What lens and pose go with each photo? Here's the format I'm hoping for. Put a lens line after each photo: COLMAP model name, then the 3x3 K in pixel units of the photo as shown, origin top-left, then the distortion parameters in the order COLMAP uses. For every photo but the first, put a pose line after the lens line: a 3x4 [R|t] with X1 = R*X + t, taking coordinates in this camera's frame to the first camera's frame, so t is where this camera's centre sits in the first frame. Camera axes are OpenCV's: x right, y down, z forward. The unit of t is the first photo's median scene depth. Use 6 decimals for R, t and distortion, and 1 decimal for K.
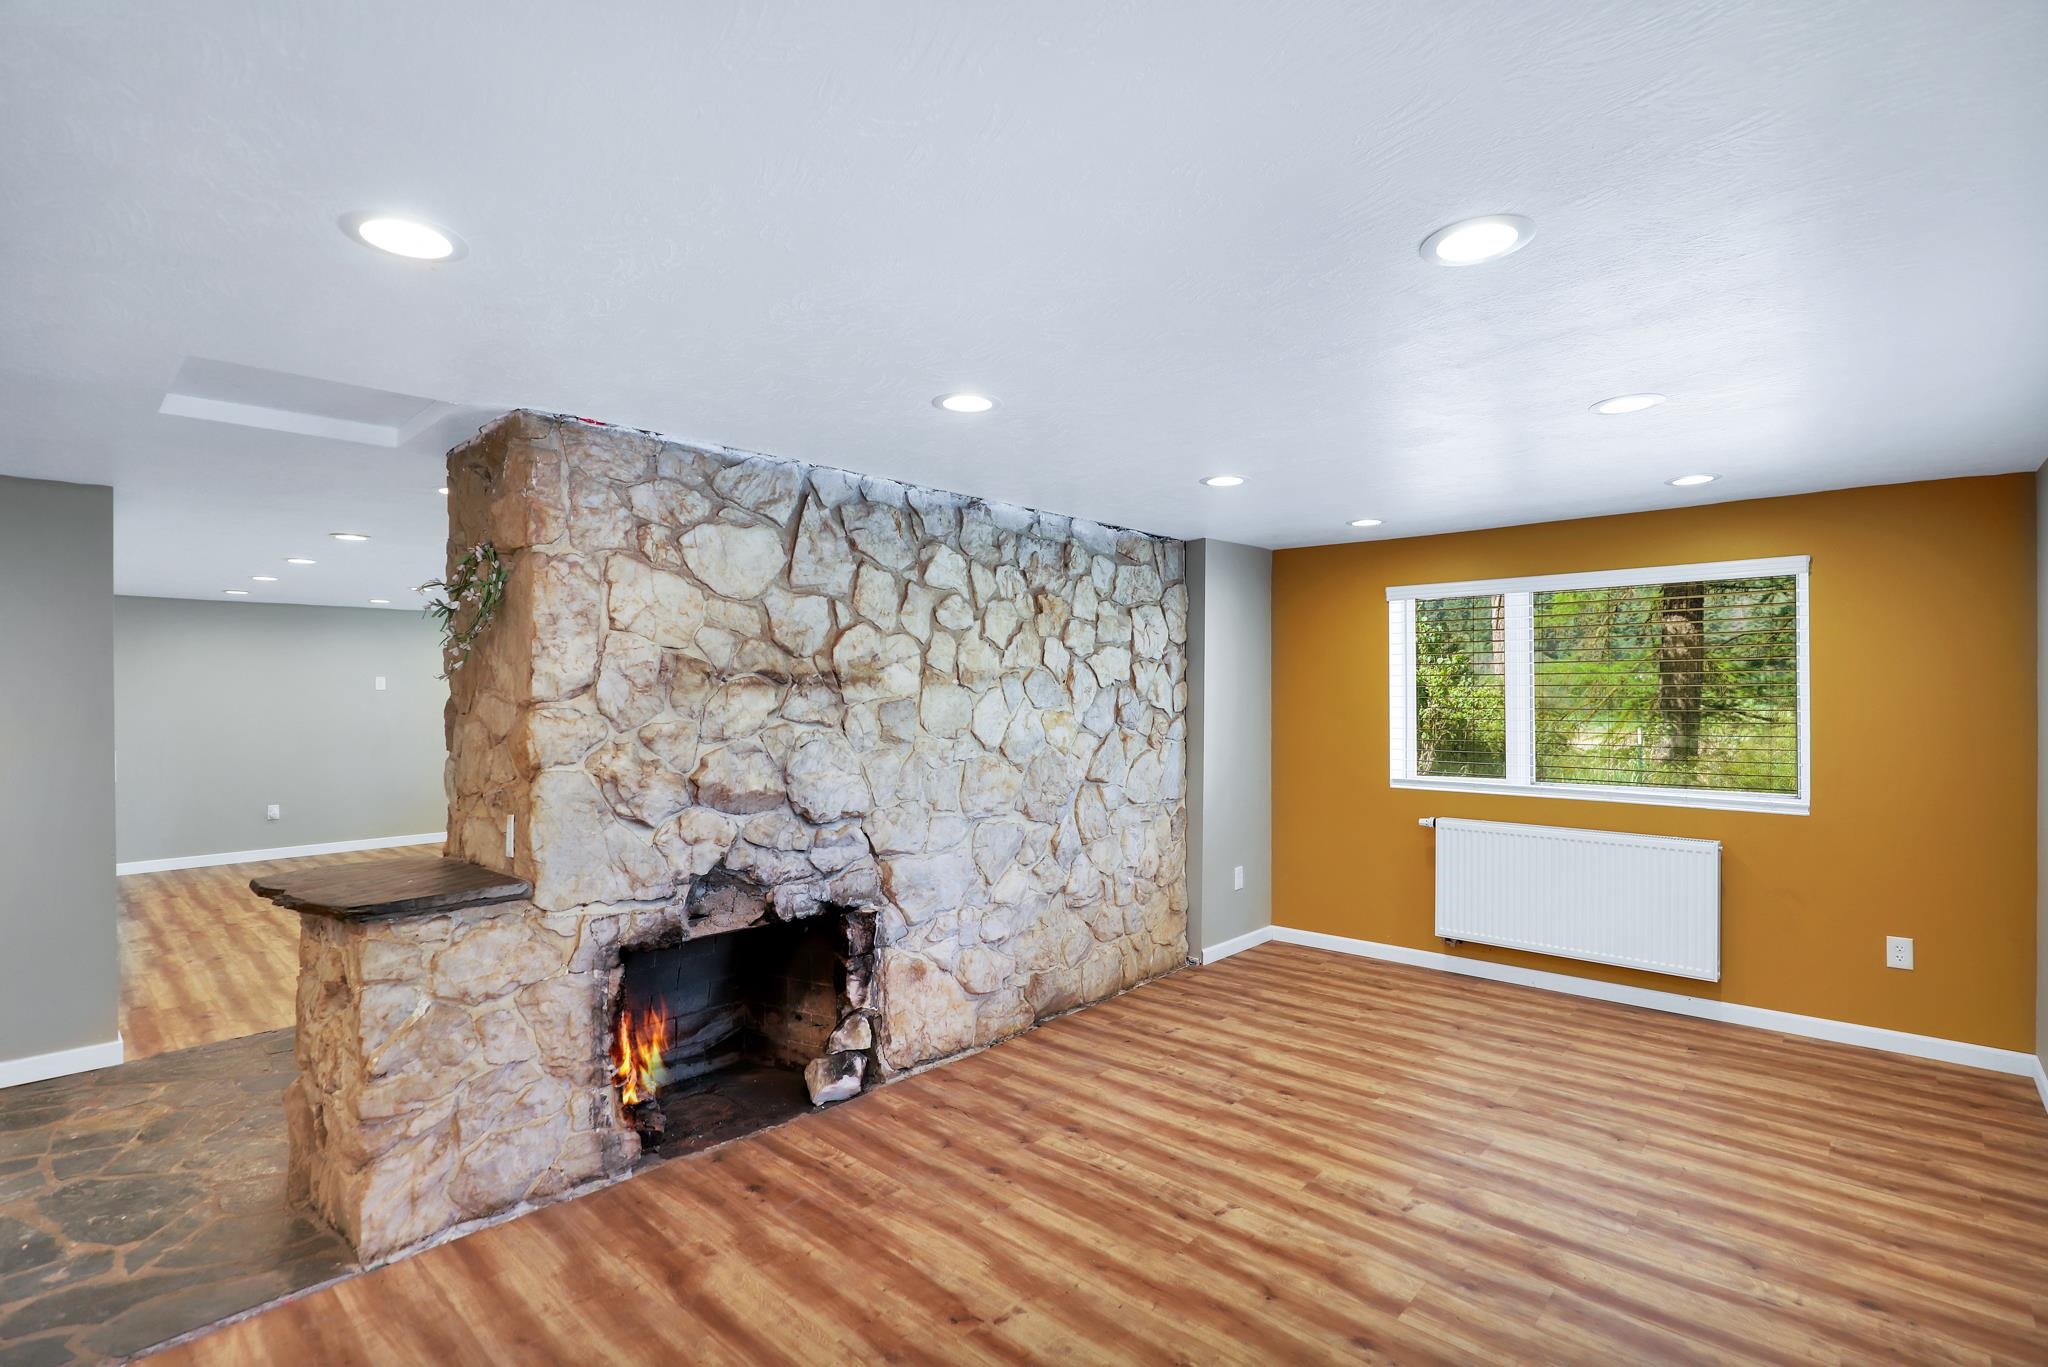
lens RADIAL K [[947.8, 0, 1037.6], [0, 947.8, 685.1], [0, 0, 1]] dist [-0.004888, 0.001110]
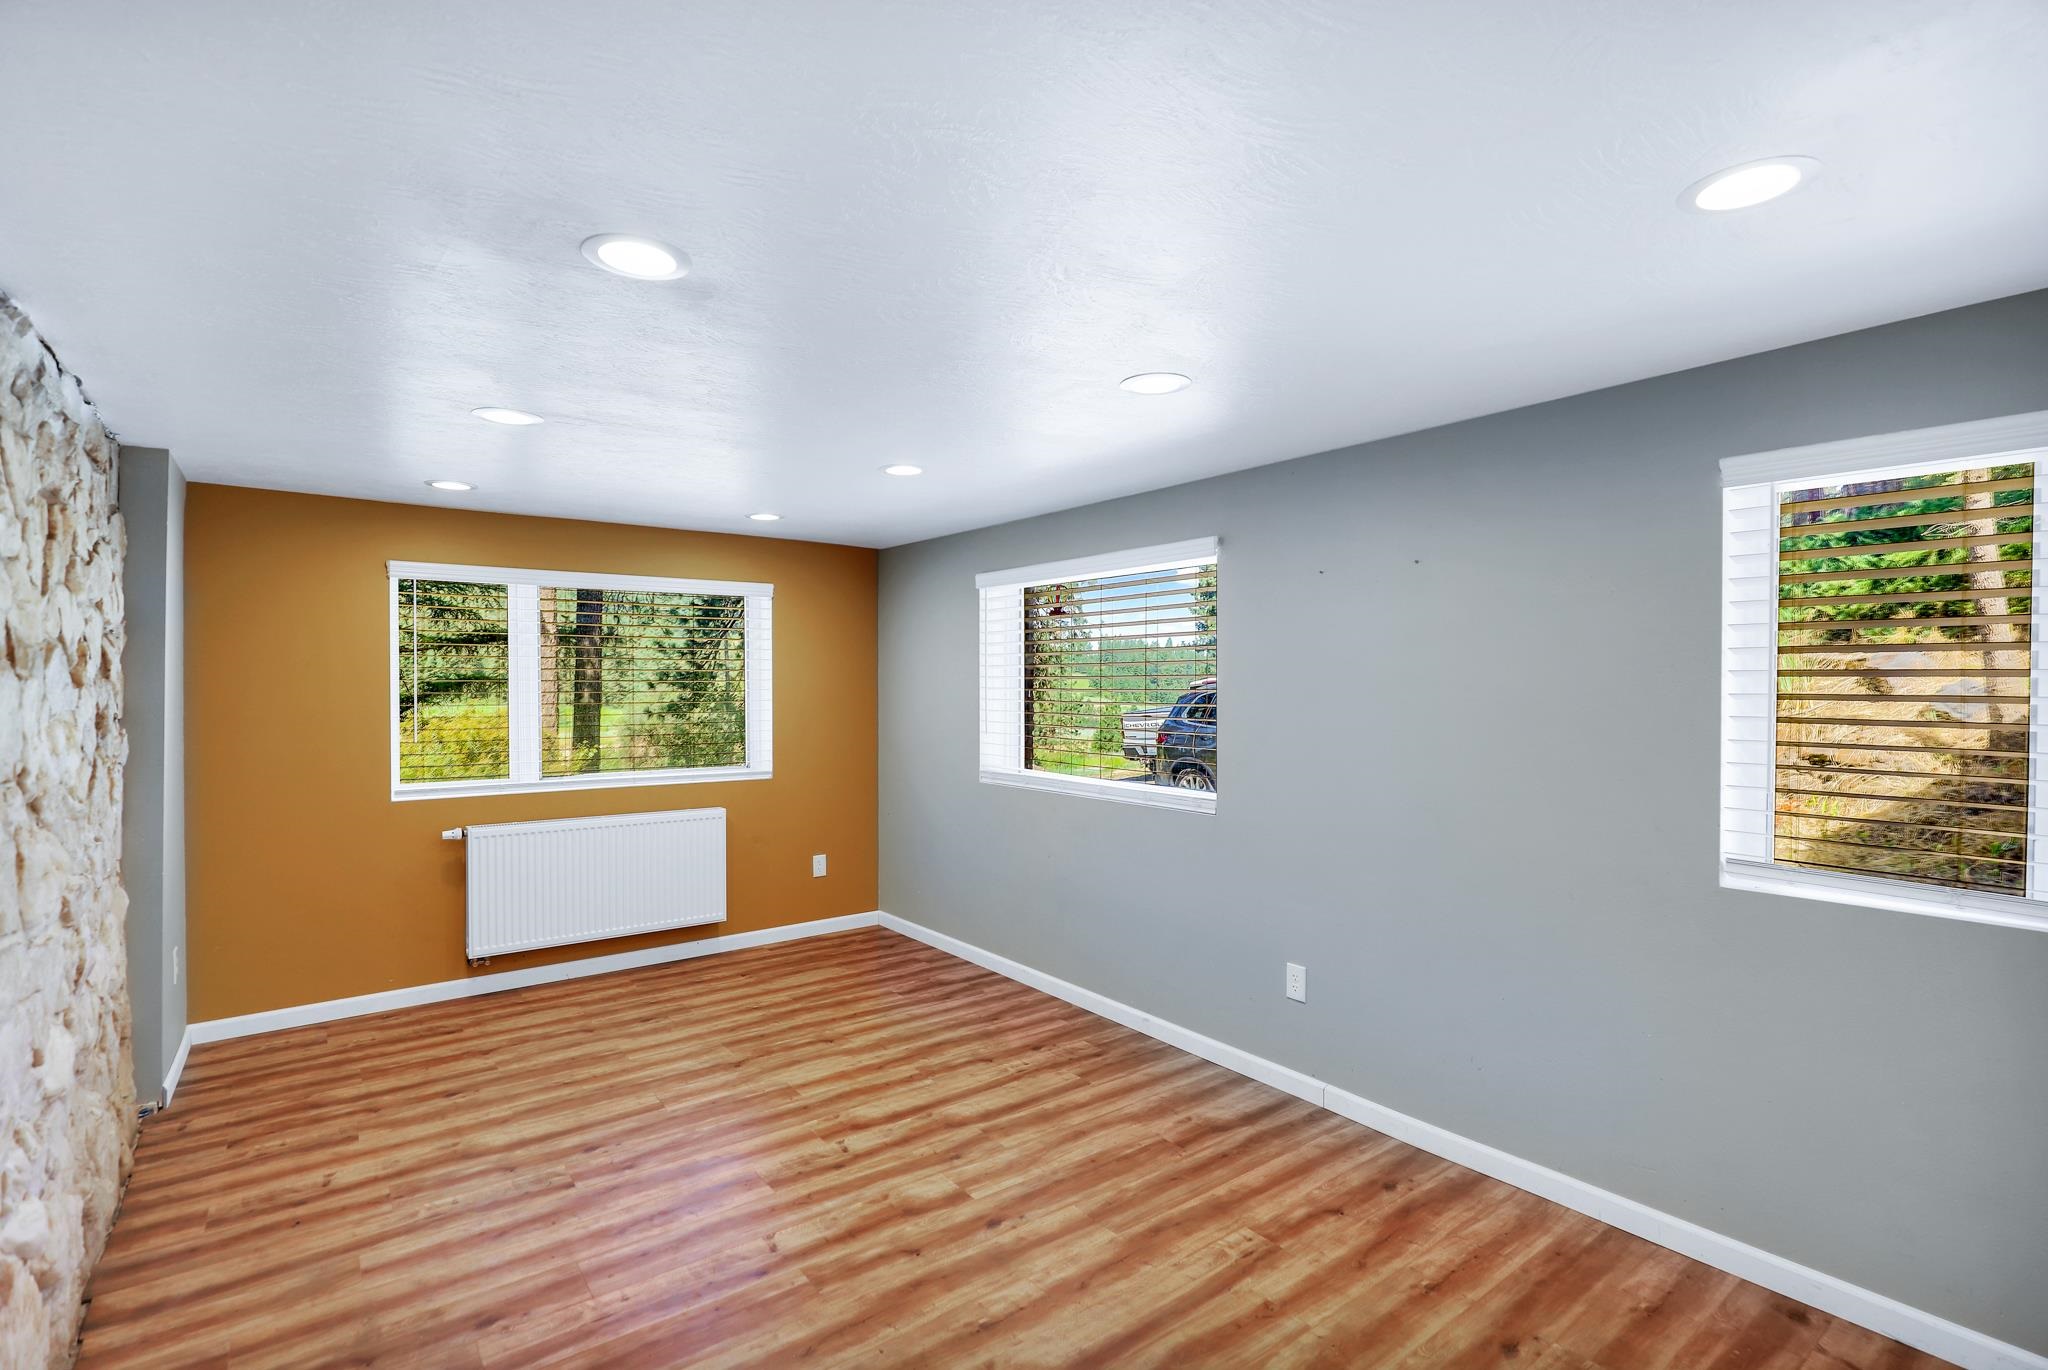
lens RADIAL K [[947.8, 0, 1031.7], [0, 947.8, 678.7], [0, 0, 1]] dist [-0.004888, 0.001110]
pose [[0.194275, 0.009699, 0.980899, -0.457178], [-0.007809, 0.999935, -0.008340, 0.003244], [-0.980916, -0.006040, 0.194338, 0.389136]]
